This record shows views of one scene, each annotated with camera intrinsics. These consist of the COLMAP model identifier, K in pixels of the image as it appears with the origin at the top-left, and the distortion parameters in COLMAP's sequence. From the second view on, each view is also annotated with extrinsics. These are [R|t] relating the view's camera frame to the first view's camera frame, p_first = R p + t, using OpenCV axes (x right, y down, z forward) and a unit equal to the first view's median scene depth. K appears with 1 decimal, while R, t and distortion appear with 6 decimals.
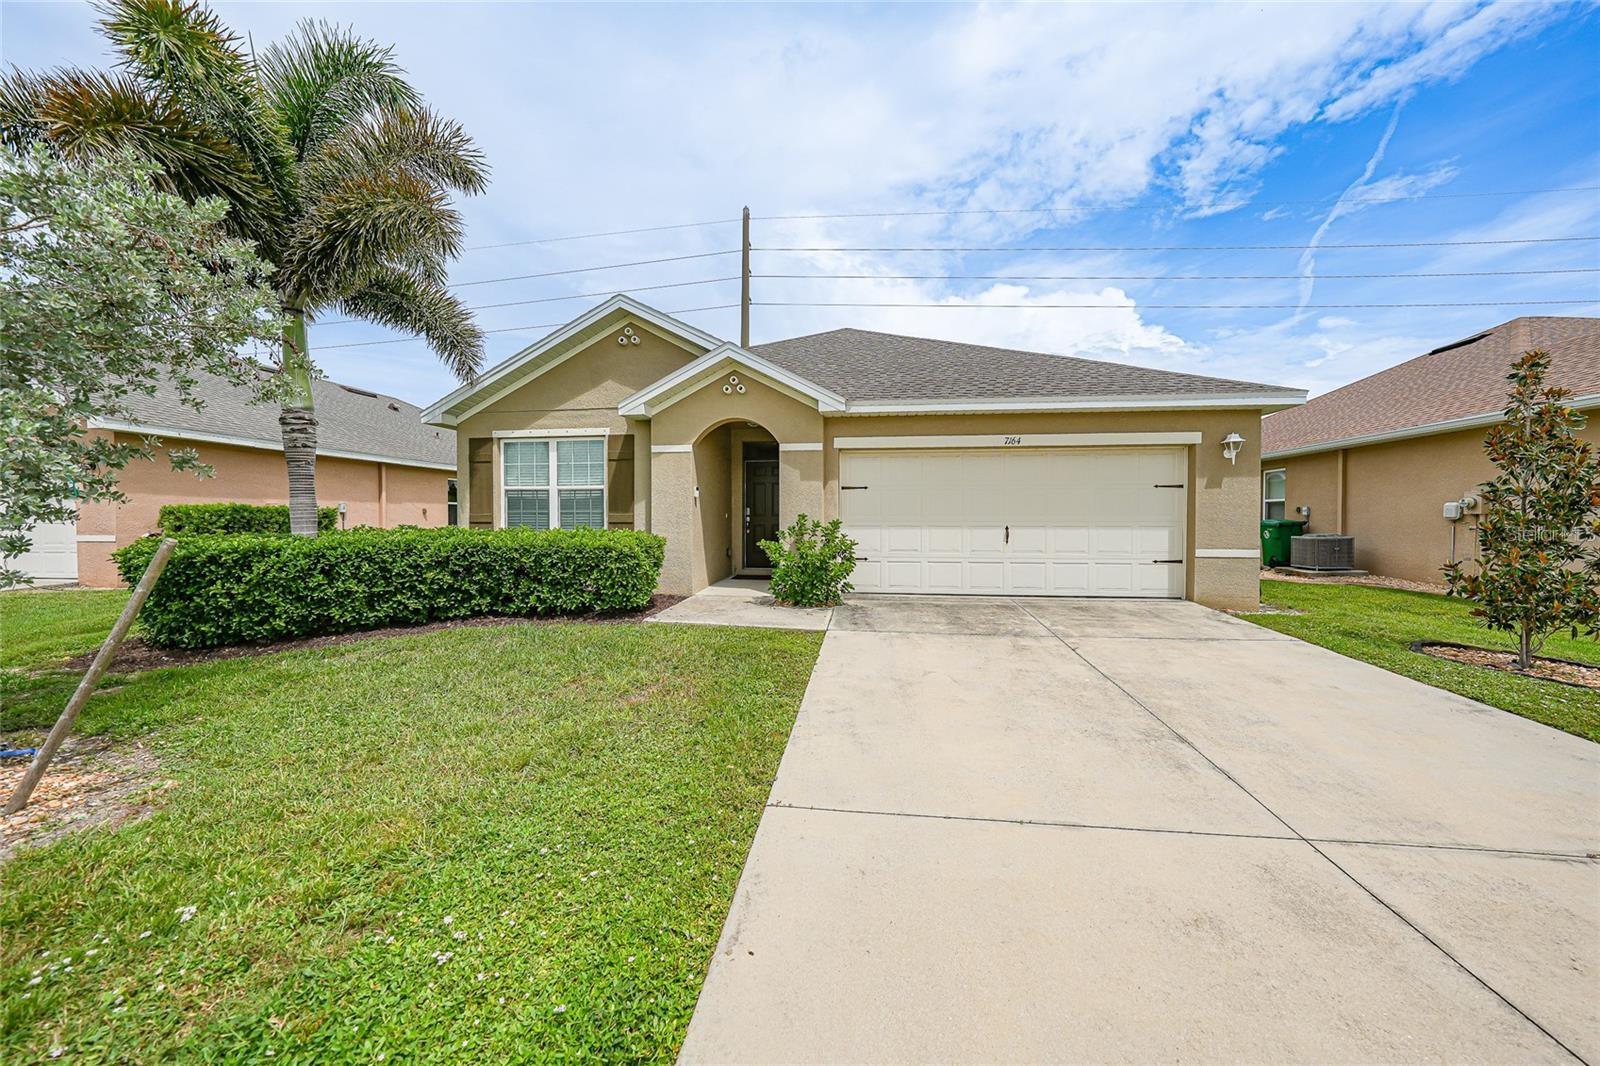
lens RADIAL K [[558.5, 0, 808.5], [0, 558.5, 536.2], [0, 0, 1]] dist [-0.023691, 0.004859]
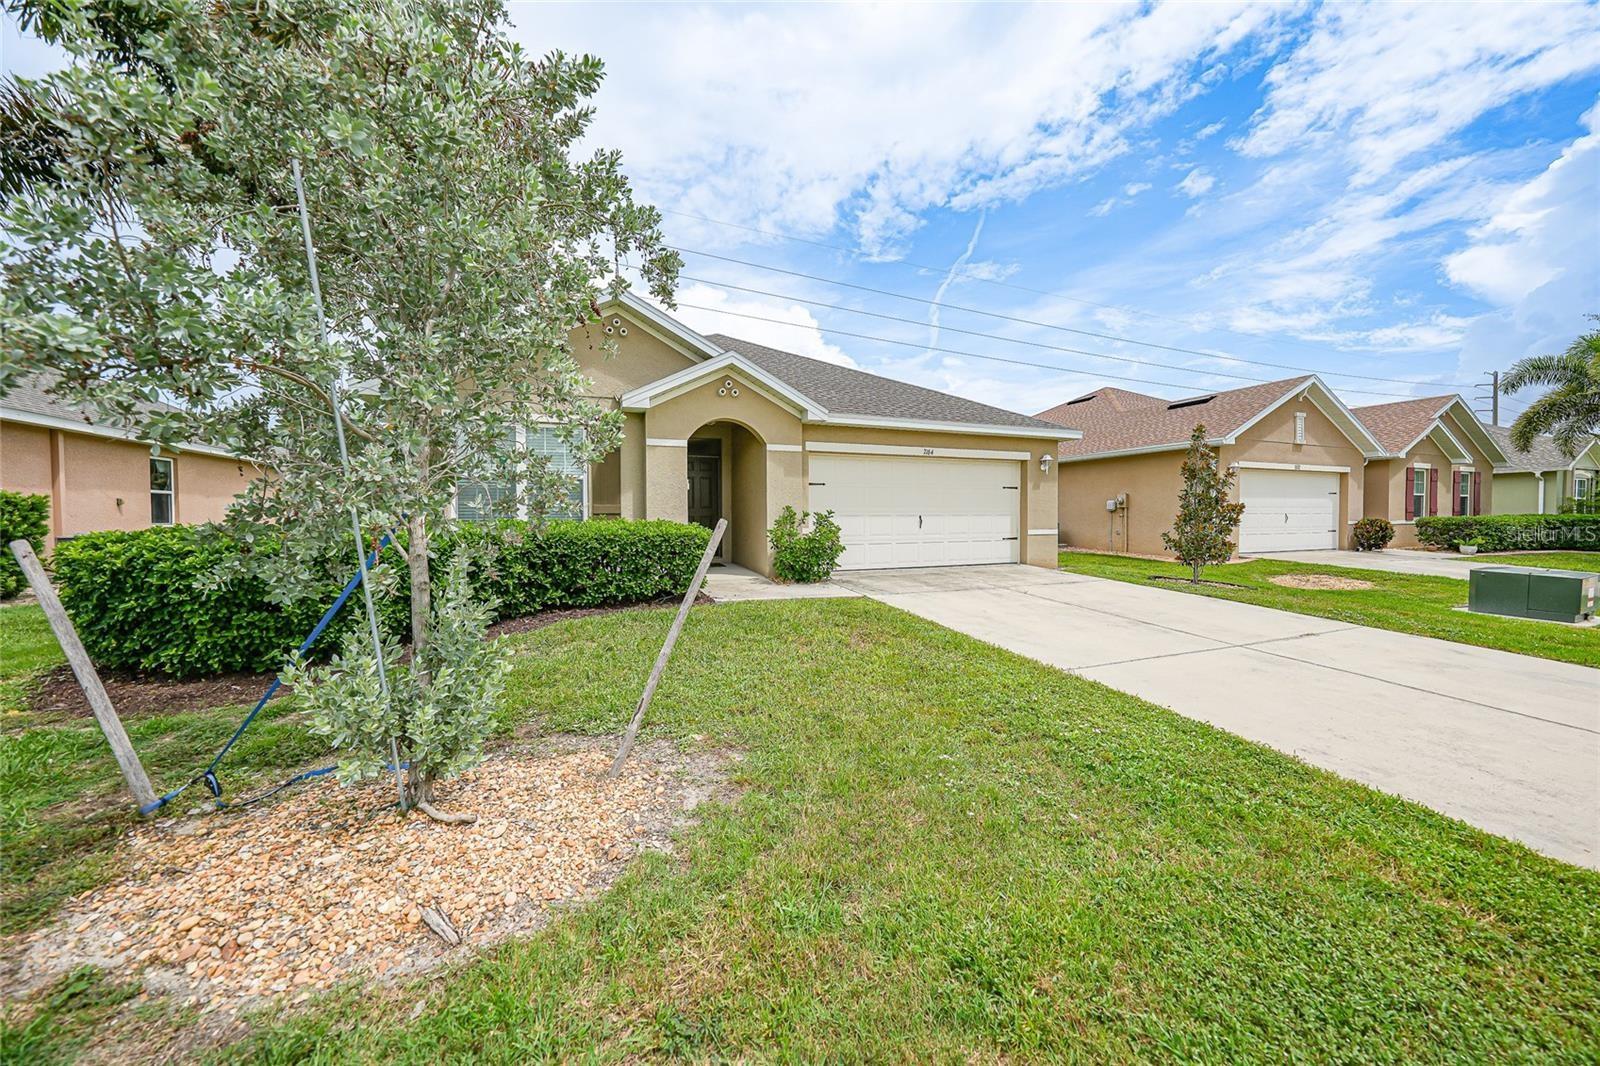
lens RADIAL K [[558.5, 0, 808.5], [0, 558.5, 537.7], [0, 0, 1]] dist [-0.023691, 0.004859]
pose [[0.873492, -0.024494, 0.486222, -0.476522], [0.018340, 0.999680, 0.017414, 0.007332], [-0.486493, -0.006294, 0.873662, -0.039251]]
